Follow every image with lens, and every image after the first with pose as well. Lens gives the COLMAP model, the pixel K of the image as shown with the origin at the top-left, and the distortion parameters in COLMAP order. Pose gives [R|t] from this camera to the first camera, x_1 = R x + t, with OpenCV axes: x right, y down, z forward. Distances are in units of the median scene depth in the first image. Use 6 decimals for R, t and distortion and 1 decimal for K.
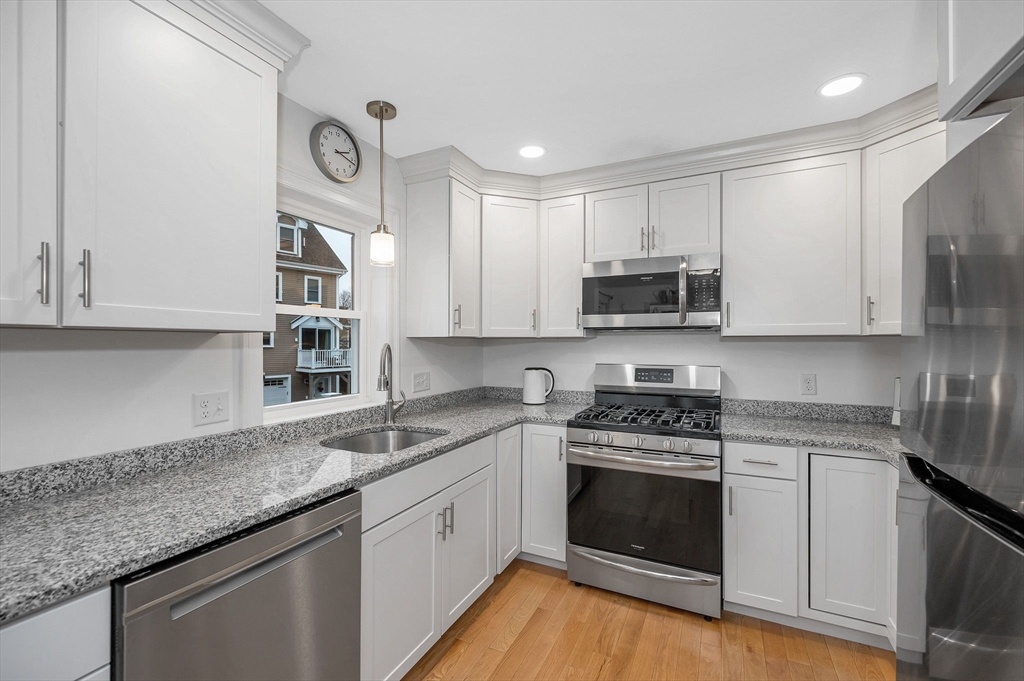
lens RADIAL K [[417.3, 0, 514.0], [0, 417.3, 344.6], [0, 0, 1]] dist [-0.004092, -0.000085]
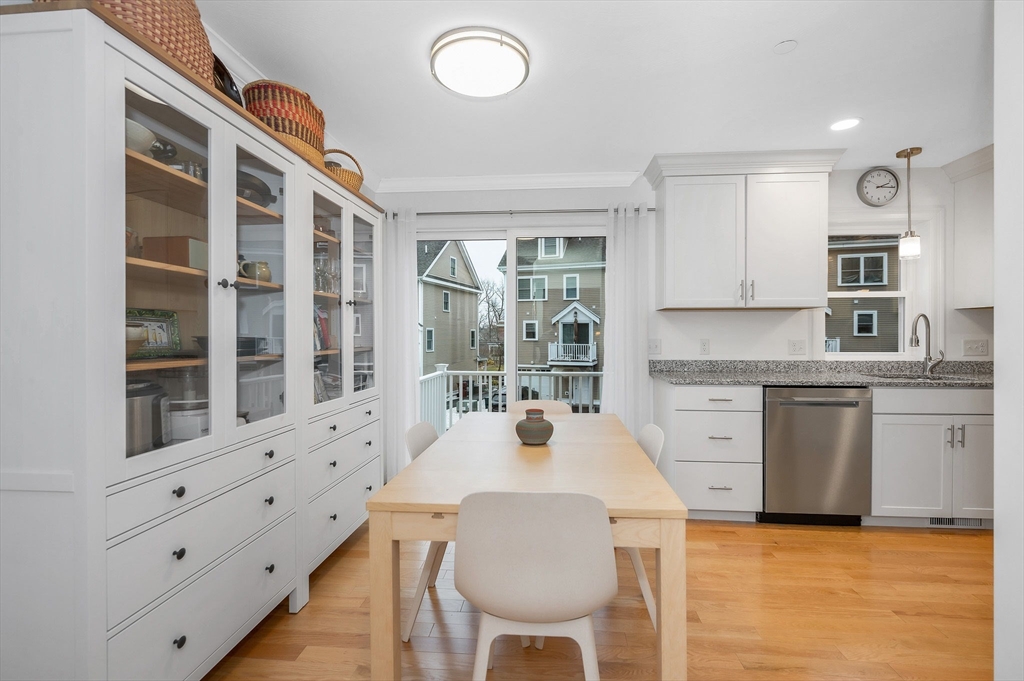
lens RADIAL K [[444.7, 0, 509.3], [0, 444.7, 332.3], [0, 0, 1]] dist [-0.002548, -0.001486]
pose [[0.339612, 0.000435, -0.940565, 0.620939], [-0.003026, 0.999995, -0.000631, 0.066829], [0.940561, 0.003061, 0.339612, -0.785044]]
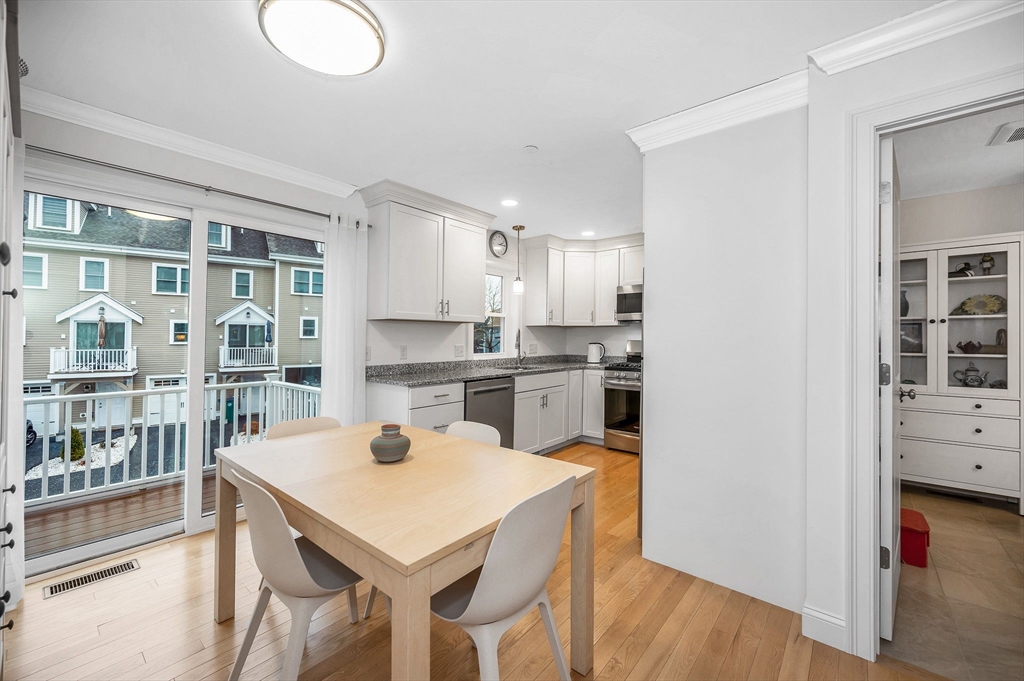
lens RADIAL K [[417.3, 0, 504.9], [0, 417.3, 336.6], [0, 0, 1]] dist [-0.004092, -0.000085]
pose [[0.965003, 0.007480, -0.262133, 0.211717], [-0.007995, 0.999968, -0.000899, 0.045996], [0.262118, 0.002963, 0.965031, -1.186525]]
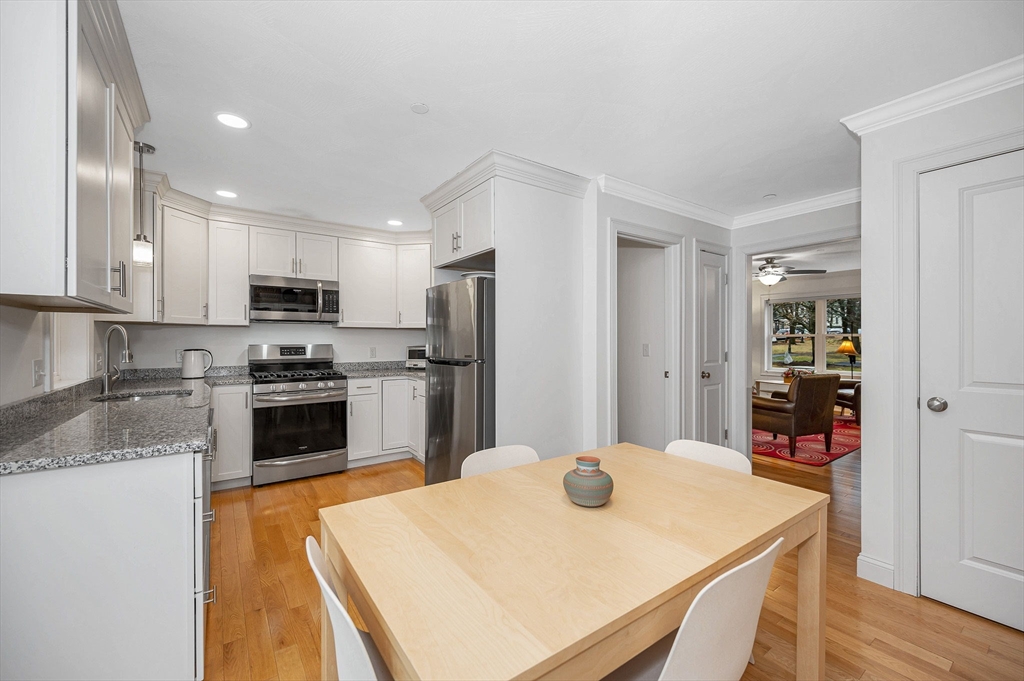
lens RADIAL K [[417.3, 0, 491.8], [0, 417.3, 340.6], [0, 0, 1]] dist [-0.004092, -0.000085]
pose [[0.506937, -0.001266, 0.861982, -0.821639], [0.001270, 0.999999, 0.000722, 0.043628], [-0.861982, 0.000729, 0.506938, -0.570951]]
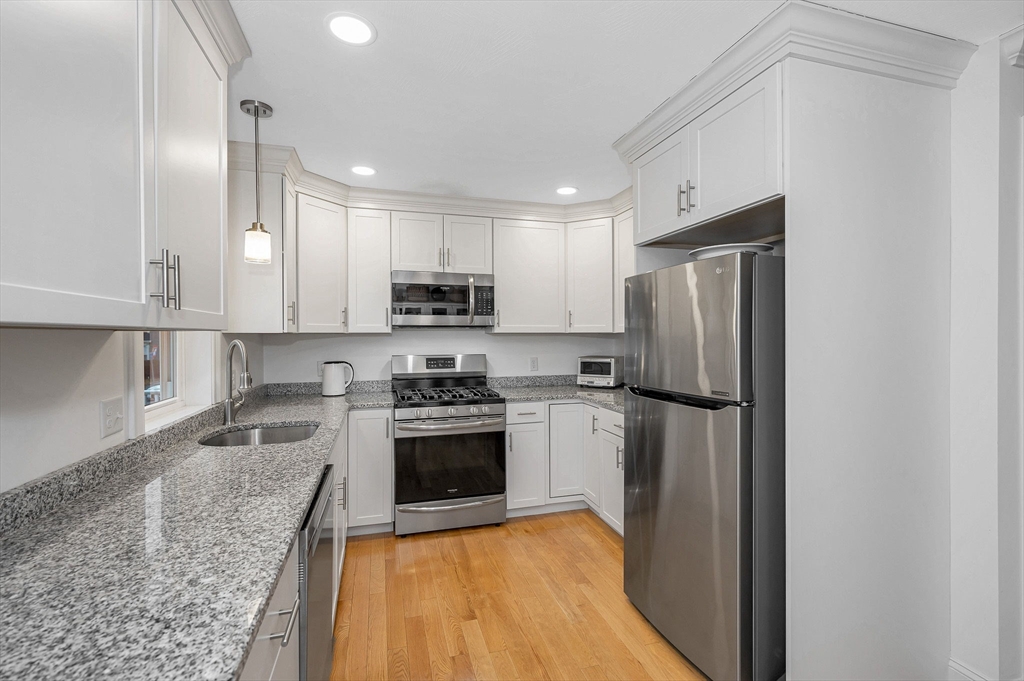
lens RADIAL K [[444.7, 0, 500.8], [0, 444.7, 338.7], [0, 0, 1]] dist [-0.002548, -0.001486]
pose [[0.749901, -0.007152, 0.661511, -0.545326], [0.004622, 0.999974, 0.005572, -0.009968], [-0.661534, -0.001121, 0.749914, -0.180418]]
